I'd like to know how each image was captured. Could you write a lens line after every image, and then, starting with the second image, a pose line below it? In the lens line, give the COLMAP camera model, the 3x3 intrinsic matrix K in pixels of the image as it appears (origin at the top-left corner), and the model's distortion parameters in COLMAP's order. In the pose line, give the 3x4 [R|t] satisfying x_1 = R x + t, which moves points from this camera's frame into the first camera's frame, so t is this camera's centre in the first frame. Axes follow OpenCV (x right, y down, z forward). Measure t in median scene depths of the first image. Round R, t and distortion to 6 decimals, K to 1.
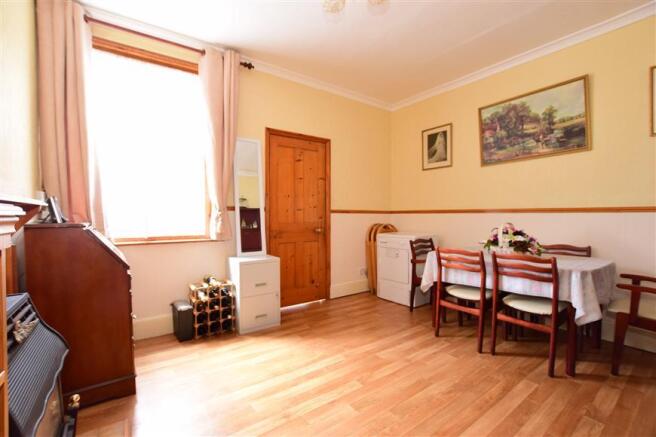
lens RADIAL K [[282.8, 0, 325.1], [0, 282.8, 219.3], [0, 0, 1]] dist [-0.018778, 0.000553]
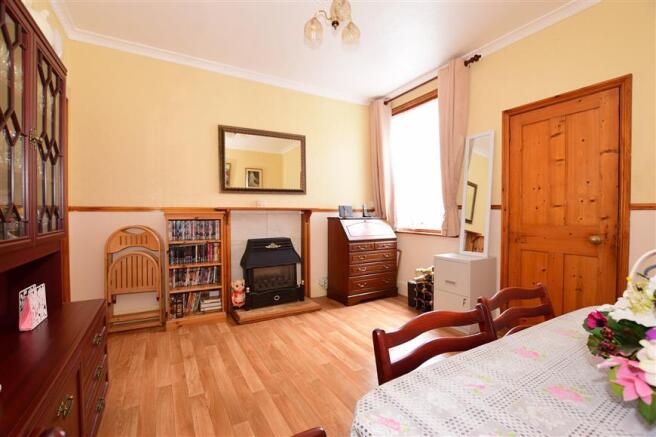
lens RADIAL K [[282.8, 0, 325.1], [0, 282.8, 219.3], [0, 0, 1]] dist [-0.018778, 0.000553]
pose [[-0.074047, 0.016657, -0.997116, 0.660577], [-0.022510, 0.999578, 0.018370, -0.001058], [0.997001, 0.023805, -0.073641, 0.510924]]
